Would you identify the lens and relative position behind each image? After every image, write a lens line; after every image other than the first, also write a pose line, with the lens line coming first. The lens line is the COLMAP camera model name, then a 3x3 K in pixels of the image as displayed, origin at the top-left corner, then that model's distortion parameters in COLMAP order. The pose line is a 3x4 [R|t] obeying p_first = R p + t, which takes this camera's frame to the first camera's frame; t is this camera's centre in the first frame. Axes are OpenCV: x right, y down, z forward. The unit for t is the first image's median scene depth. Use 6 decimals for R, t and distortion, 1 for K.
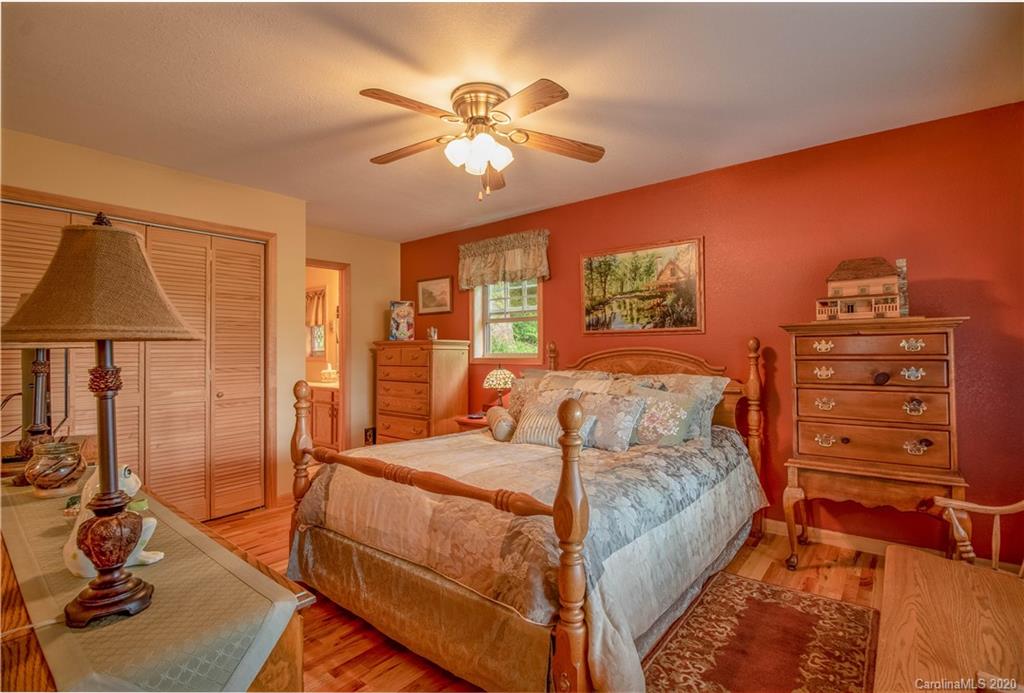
lens RADIAL K [[481.9, 0, 513.5], [0, 481.9, 344.5], [0, 0, 1]] dist [-0.000631, -0.000161]
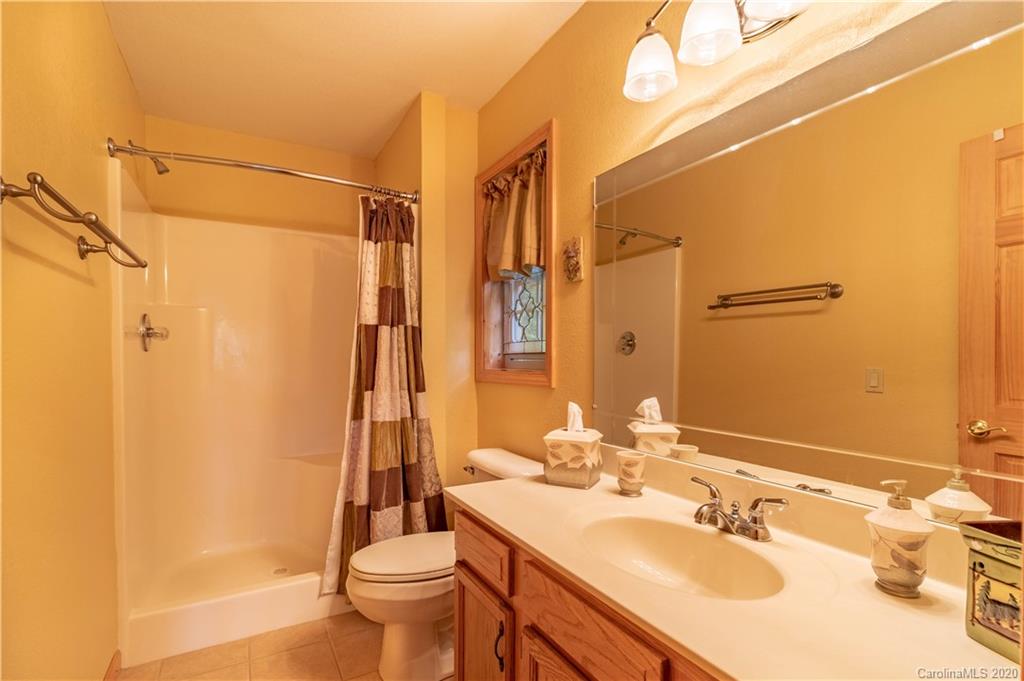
lens RADIAL K [[481.9, 0, 506.4], [0, 481.9, 358.0], [0, 0, 1]] dist [-0.000631, -0.000161]
pose [[0.928817, 0.002712, -0.370528, -0.324646], [0.002870, 0.999891, 0.014513, 0.013193], [0.370527, -0.014544, 0.928708, 0.764271]]
